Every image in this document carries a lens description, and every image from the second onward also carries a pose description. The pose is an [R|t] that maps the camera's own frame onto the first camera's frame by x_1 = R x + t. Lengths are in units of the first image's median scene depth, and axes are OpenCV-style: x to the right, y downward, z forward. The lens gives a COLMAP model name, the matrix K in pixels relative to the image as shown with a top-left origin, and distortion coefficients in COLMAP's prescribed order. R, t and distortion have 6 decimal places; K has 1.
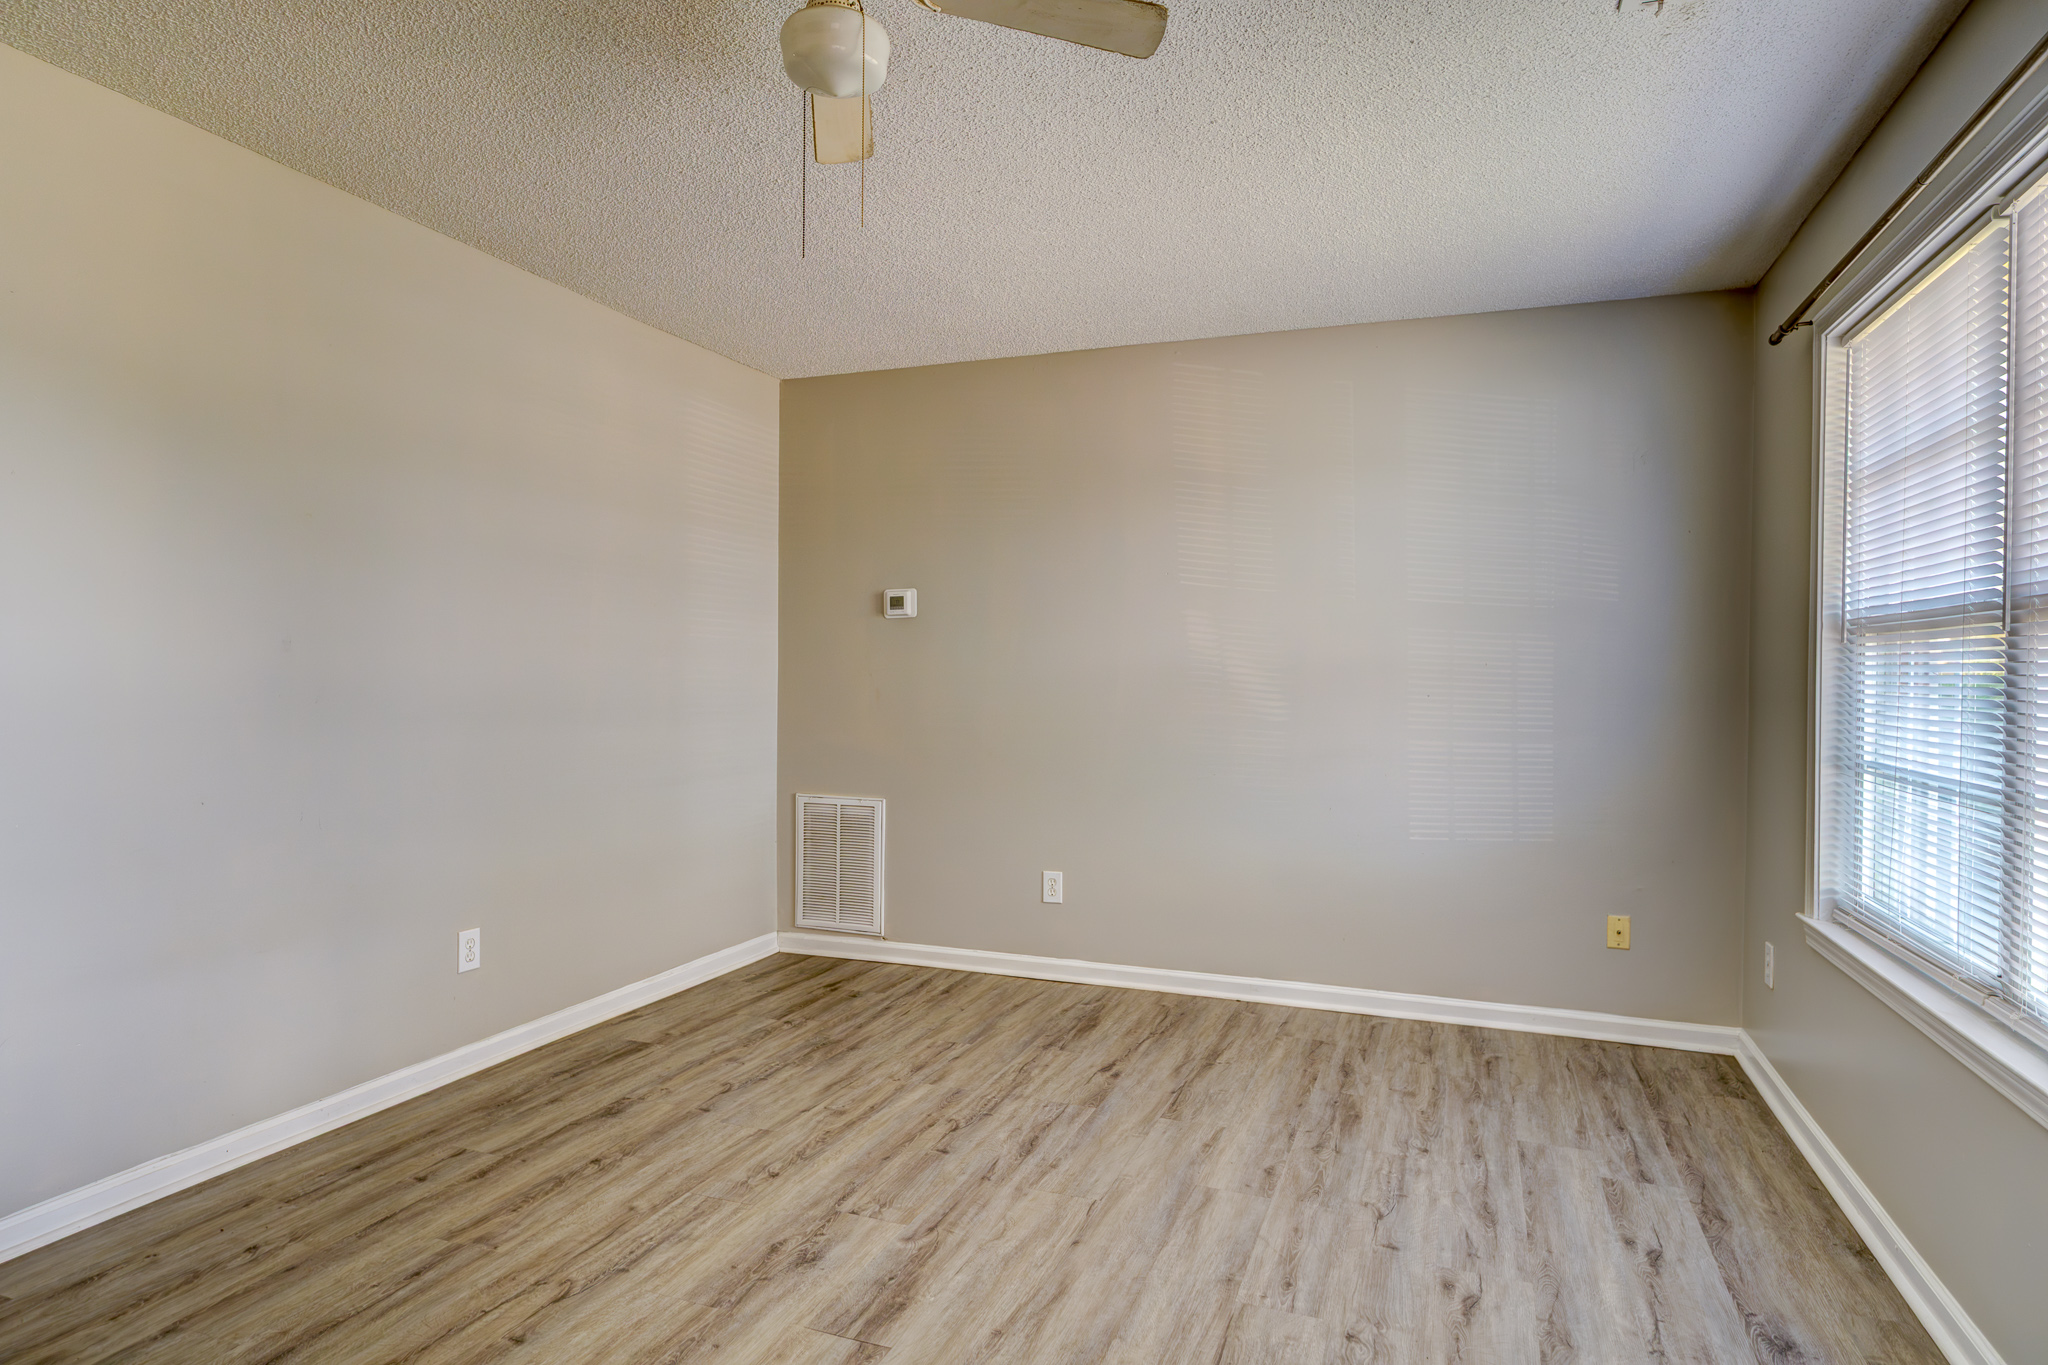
lens RADIAL K [[1174.3, 0, 1022.6], [0, 1174.3, 677.7], [0, 0, 1]] dist [0.002505, 0.000442]
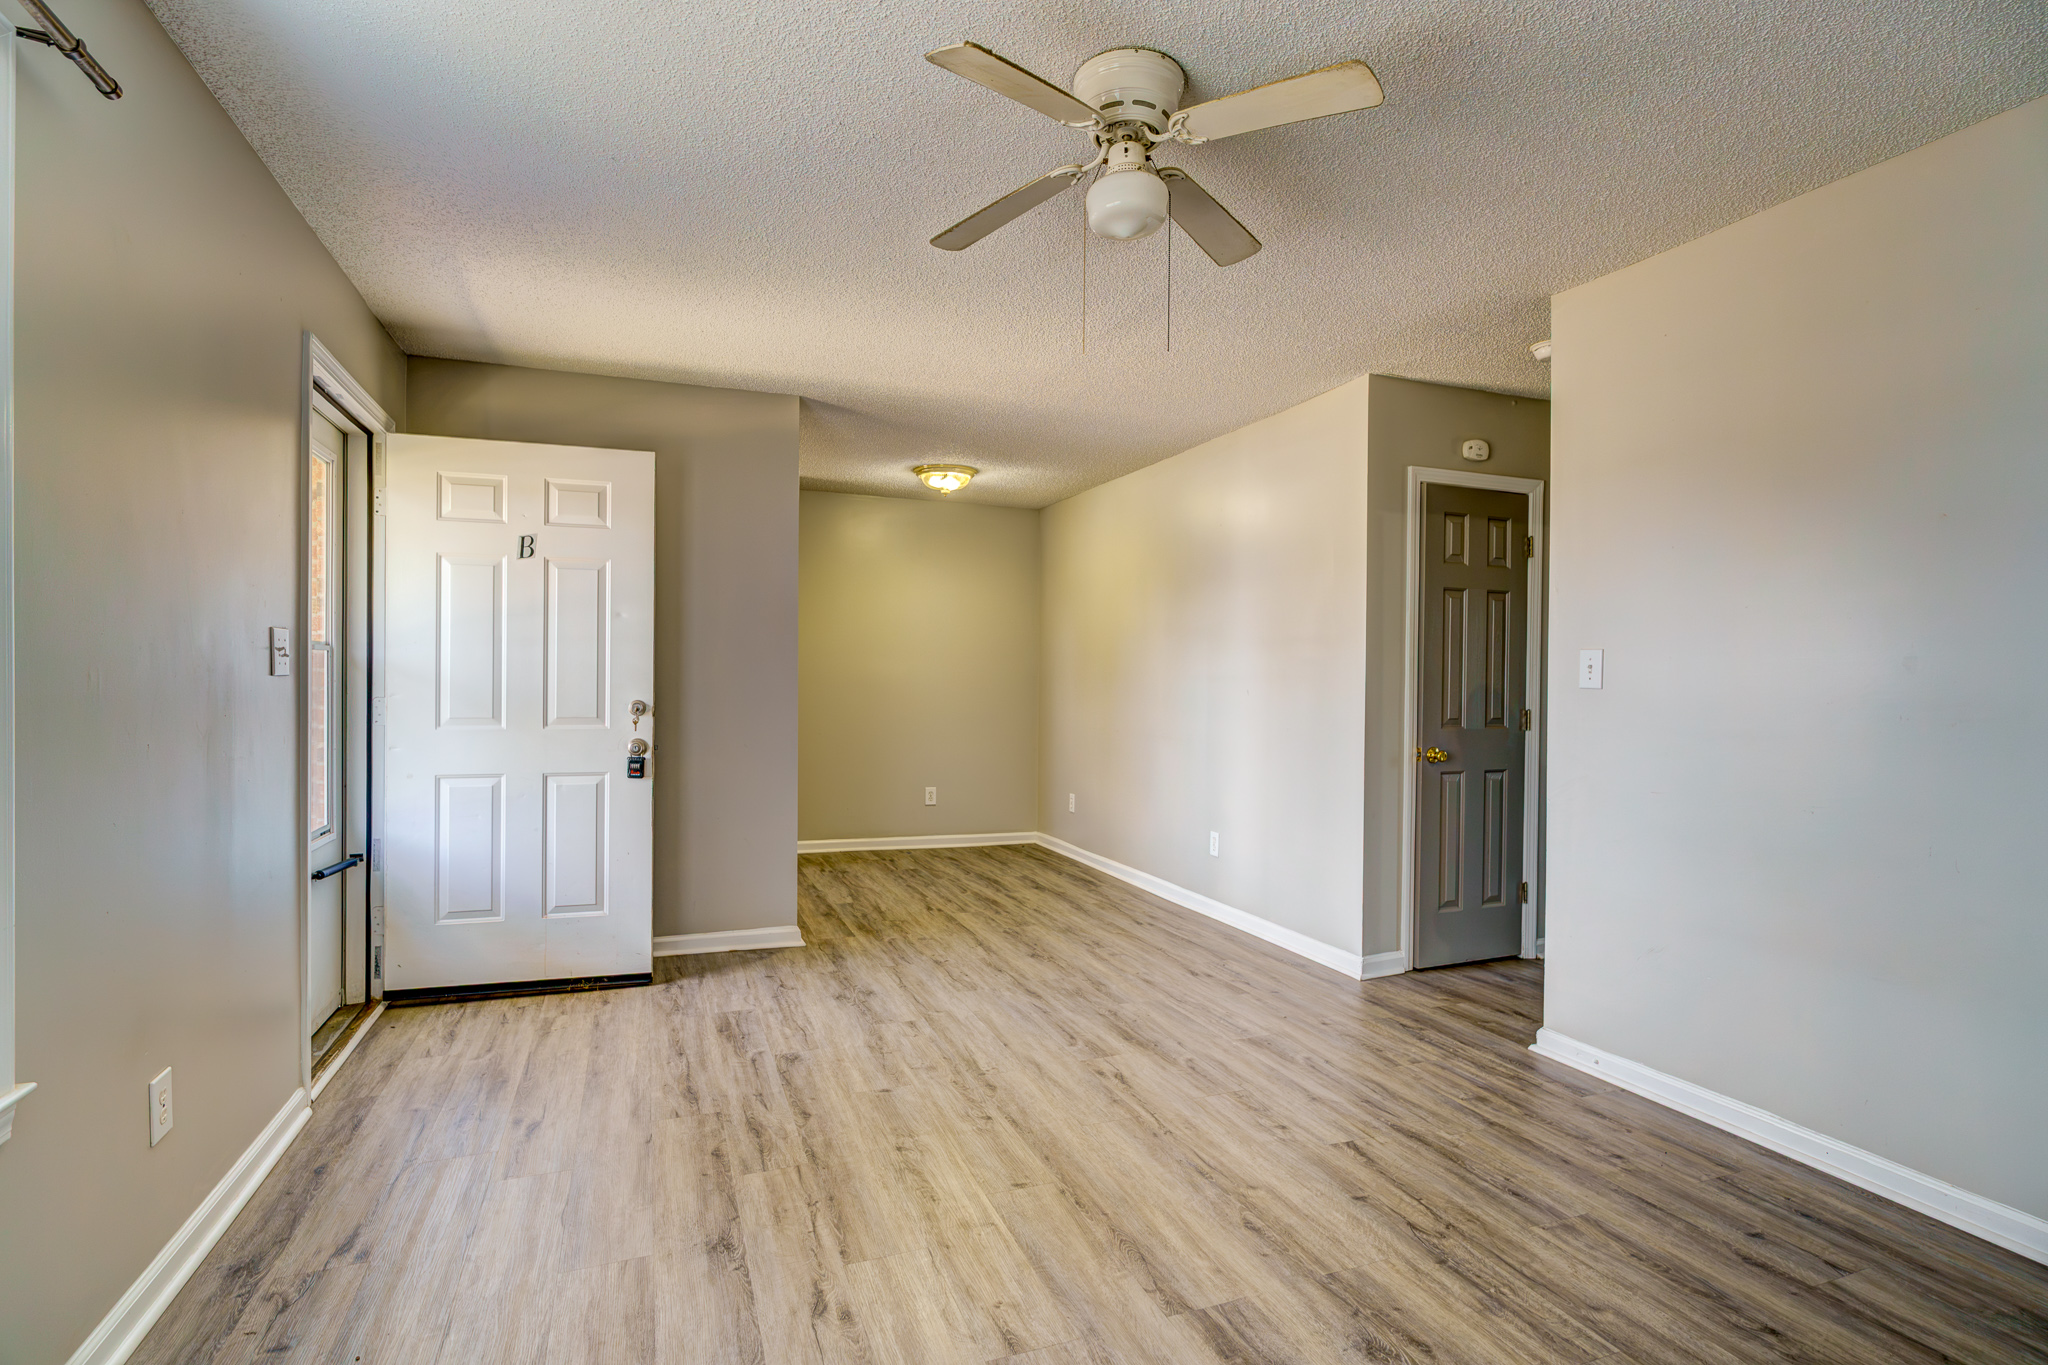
lens RADIAL K [[1002.9, 0, 1024.5], [0, 1002.9, 687.2], [0, 0, 1]] dist [0.000374, 0.000396]
pose [[-0.747506, -0.009092, -0.664193, 0.504724], [-0.016349, 0.999855, 0.004714, 0.000210], [0.664054, 0.014383, -0.747546, 1.352091]]
